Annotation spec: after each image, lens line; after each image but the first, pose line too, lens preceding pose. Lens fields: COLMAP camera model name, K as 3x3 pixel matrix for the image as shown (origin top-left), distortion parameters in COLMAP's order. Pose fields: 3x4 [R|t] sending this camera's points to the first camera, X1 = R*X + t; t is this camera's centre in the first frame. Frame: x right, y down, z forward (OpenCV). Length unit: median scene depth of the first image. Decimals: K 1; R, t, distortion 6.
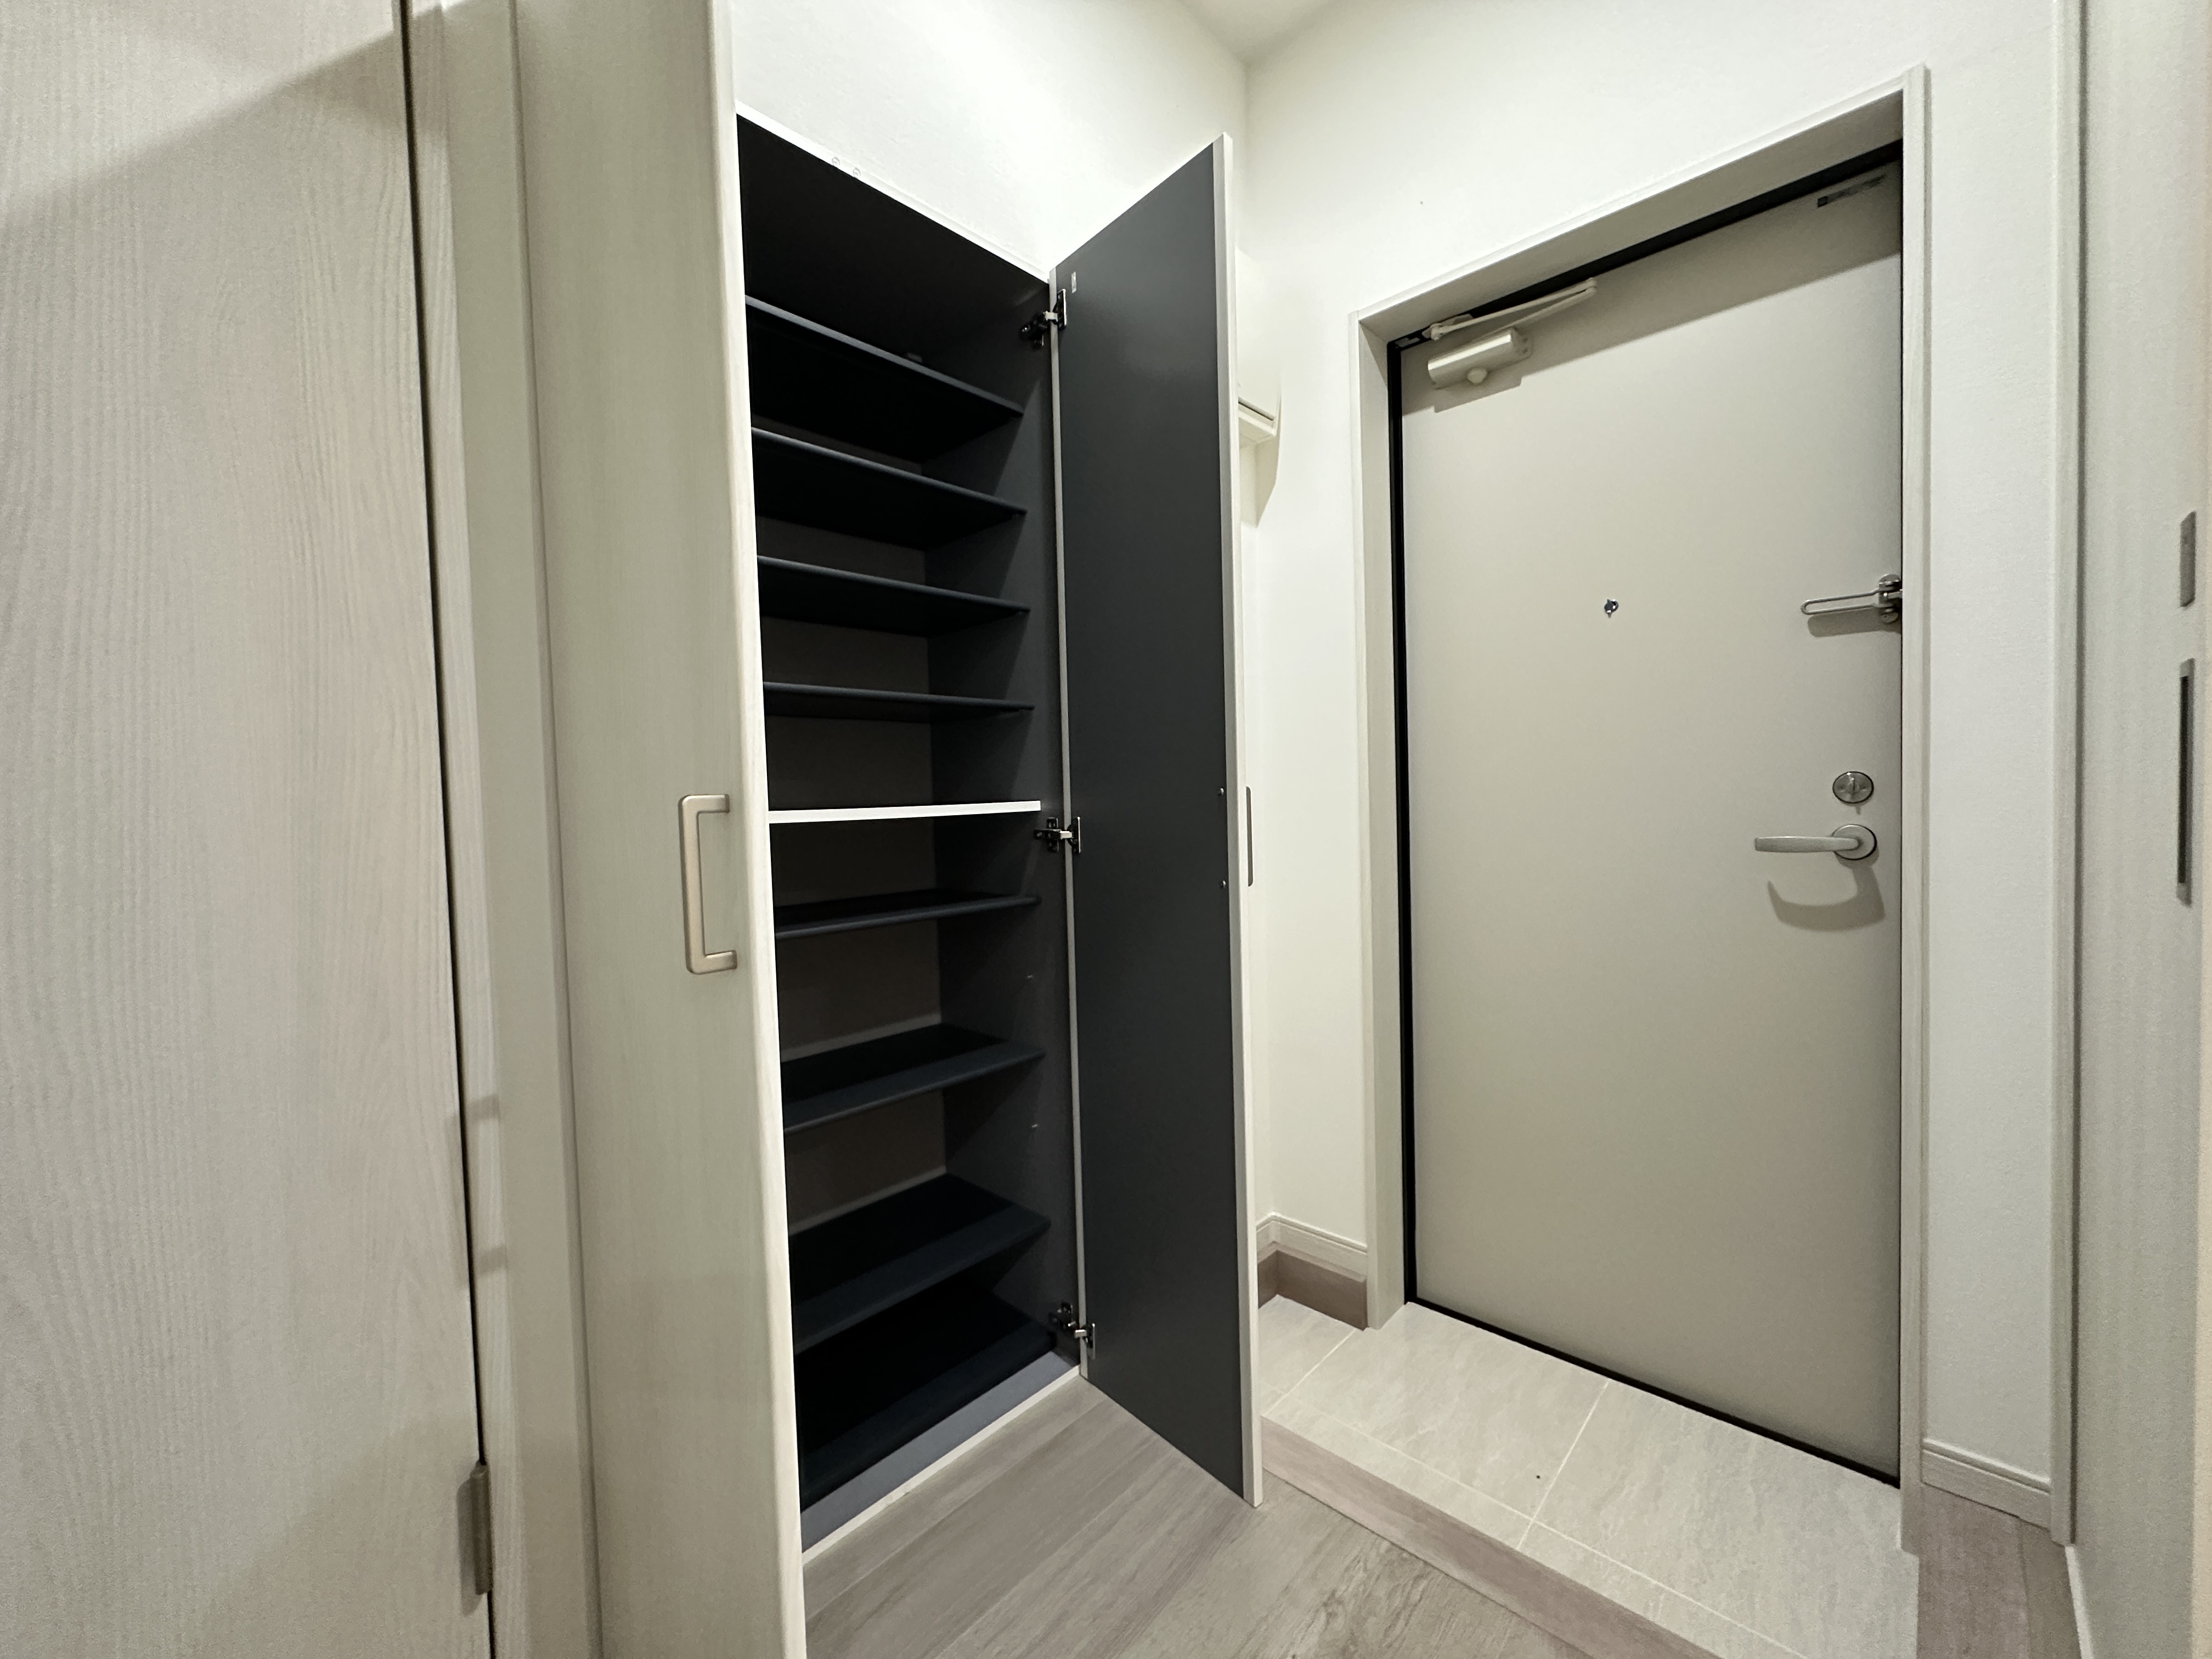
lens RADIAL K [[878.9, 0, 1099.3], [0, 878.9, 819.5], [0, 0, 1]] dist [-0.003225, -0.000061]
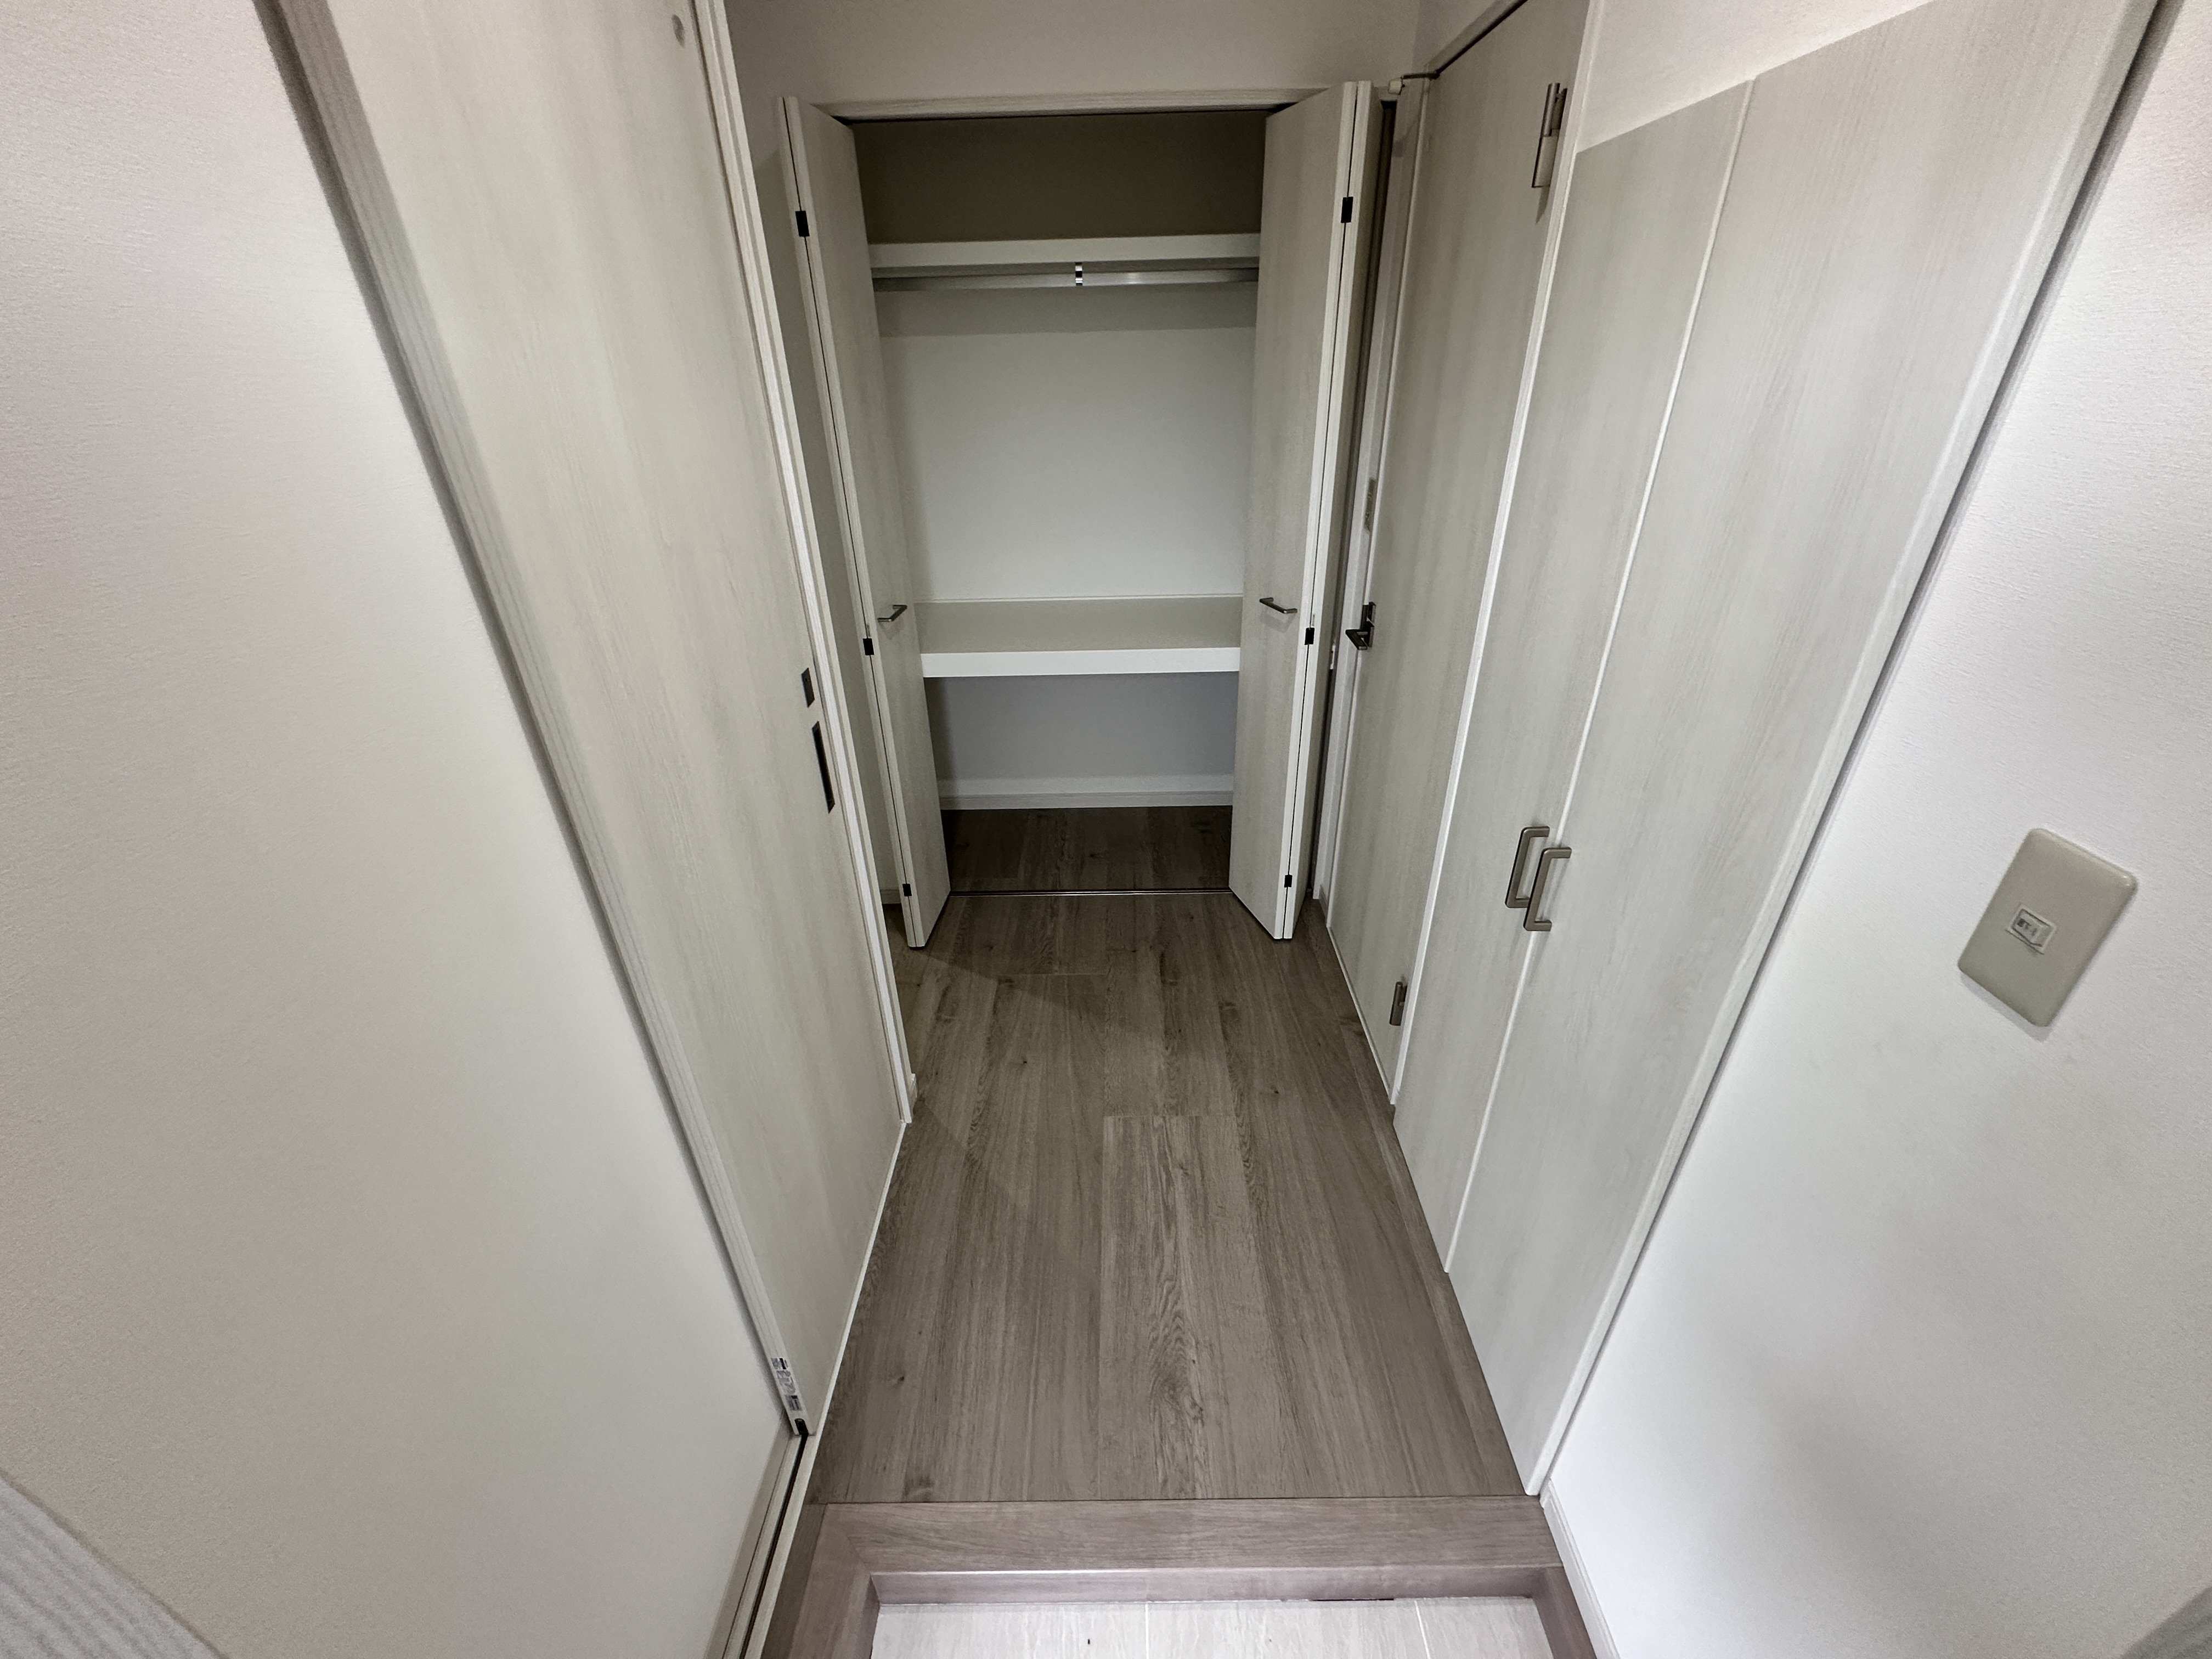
lens RADIAL K [[878.9, 0, 1105.1], [0, 878.9, 826.2], [0, 0, 1]] dist [-0.003225, -0.000061]
pose [[-0.732066, 0.366548, -0.574214, 0.642161], [0.025656, 0.857140, 0.514444, -0.507802], [0.680750, 0.361875, -0.636887, 1.105081]]
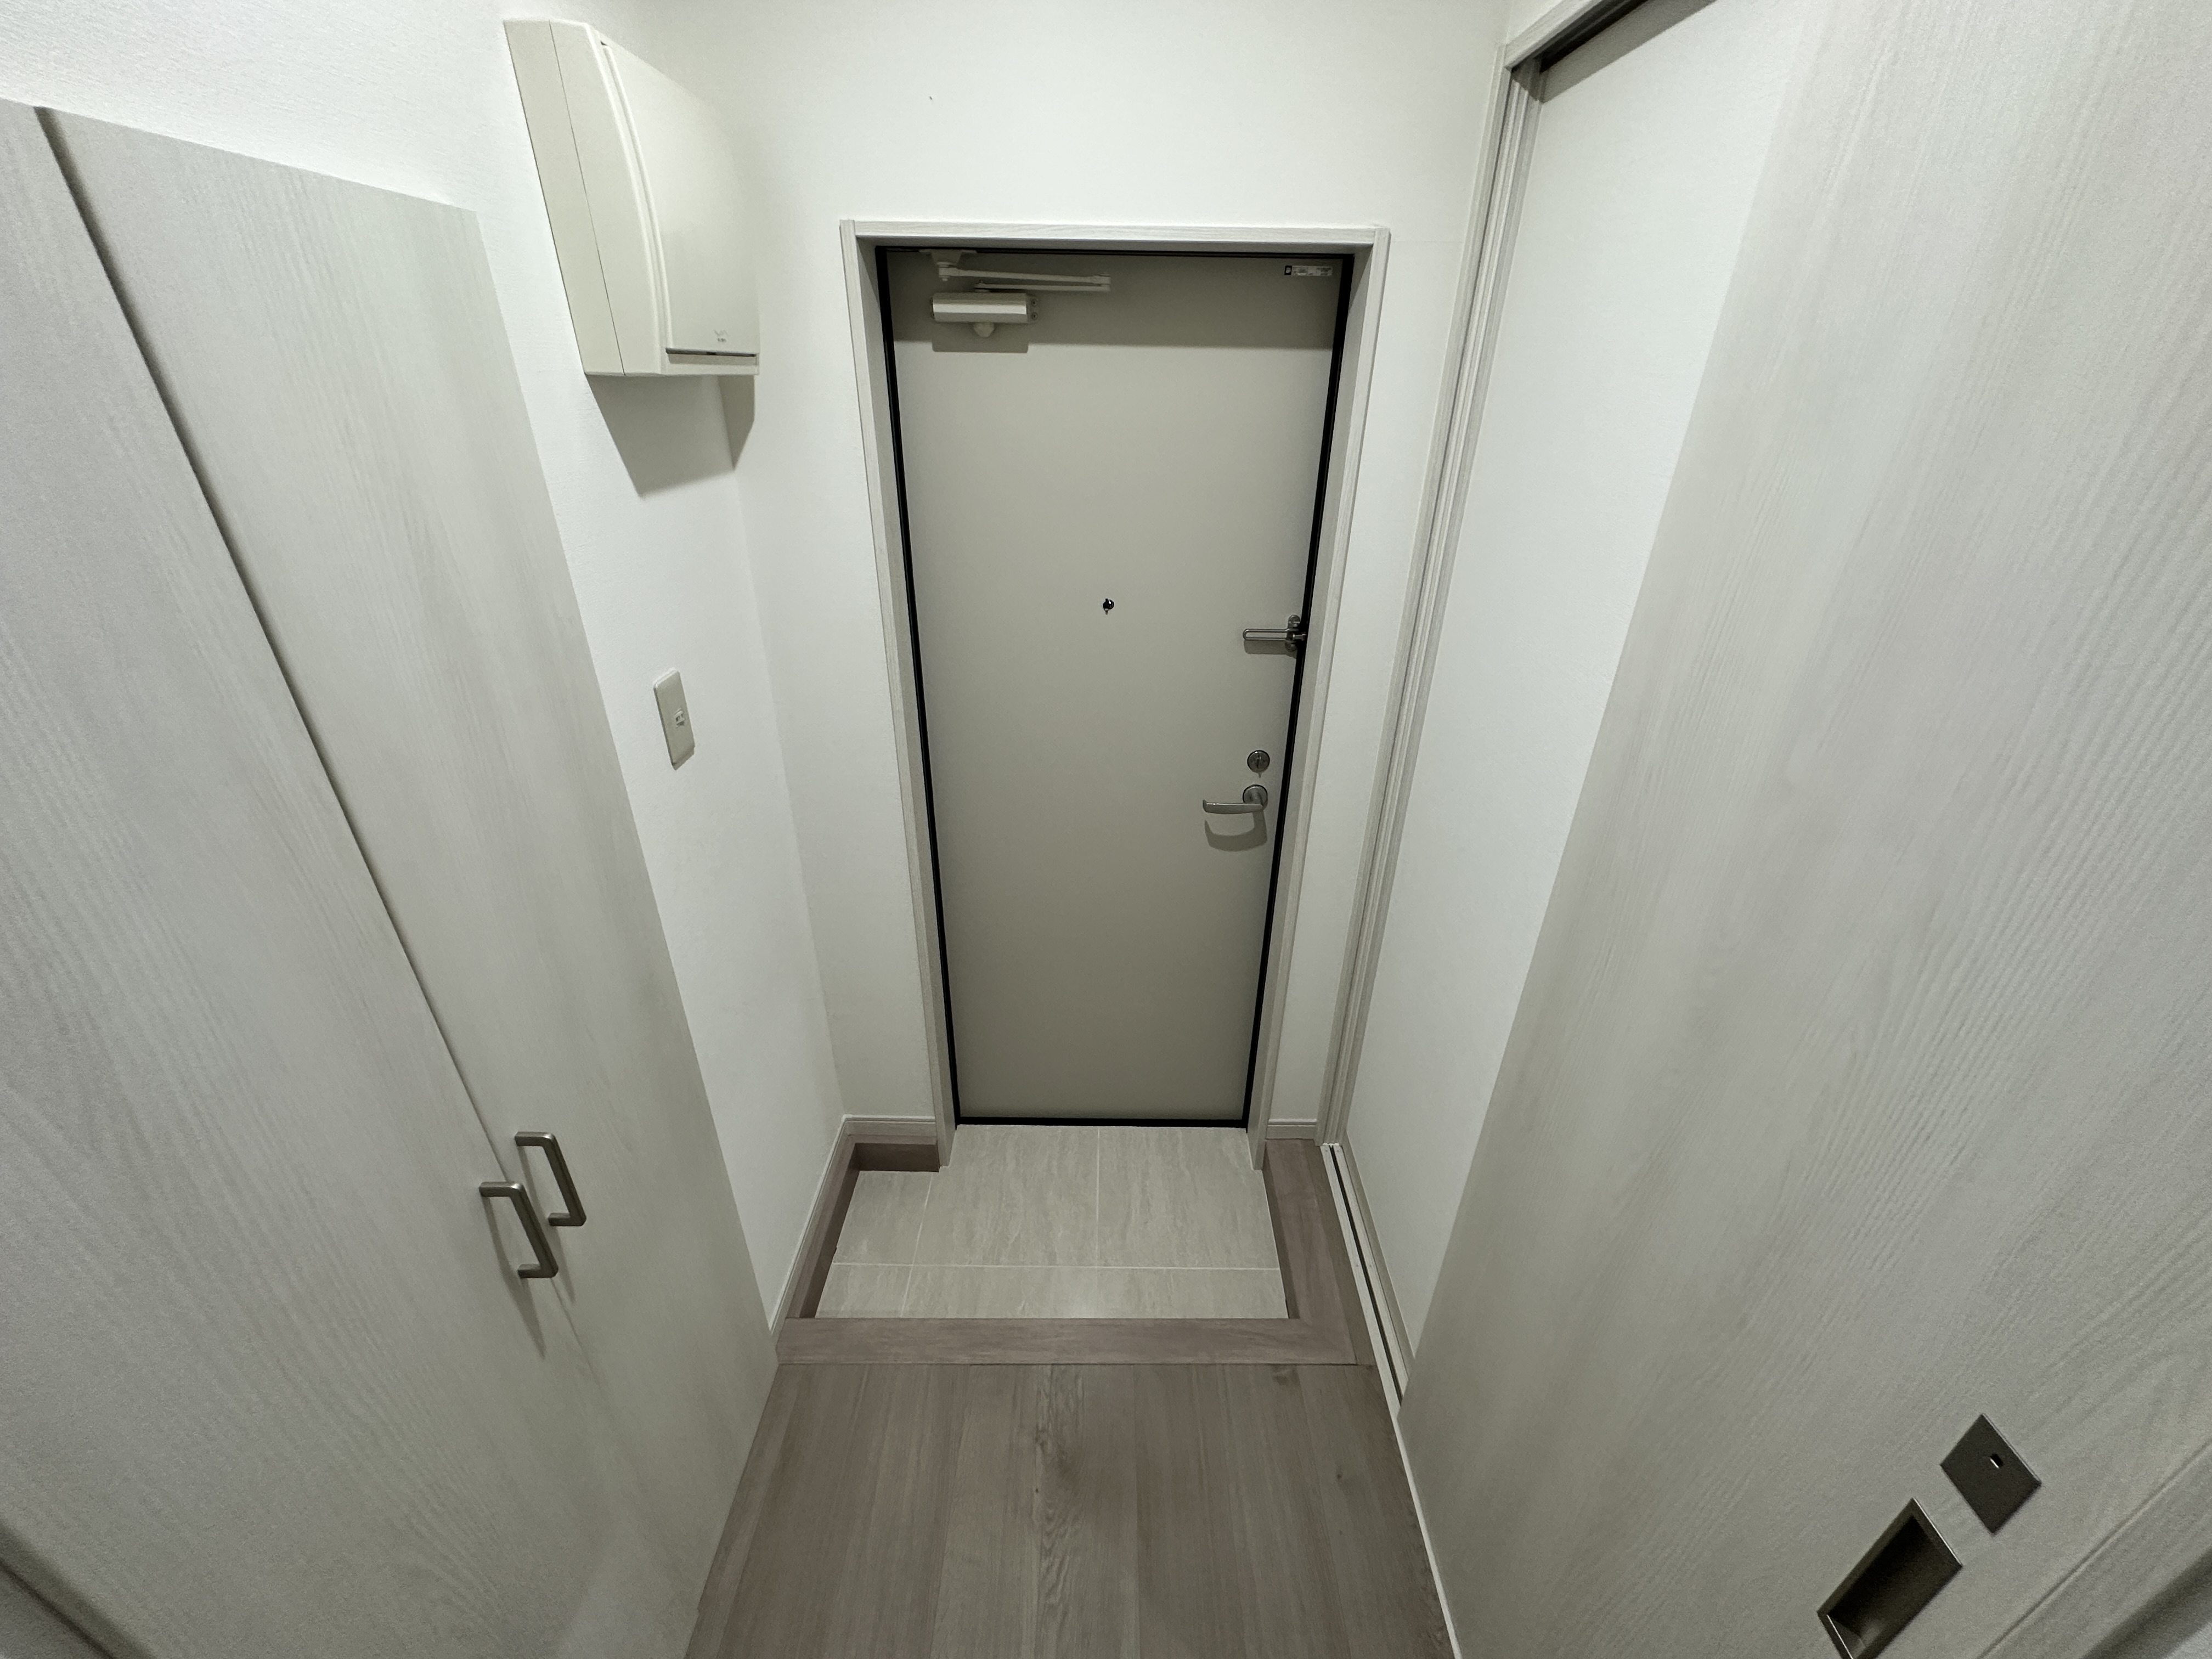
lens RADIAL K [[878.9, 0, 1113.2], [0, 878.9, 829.1], [0, 0, 1]] dist [-0.003225, -0.000061]
pose [[0.722906, -0.287720, 0.628191, -0.217343], [-0.013924, 0.902924, 0.429575, -0.520762], [-0.690806, -0.319289, 0.648723, 0.204319]]
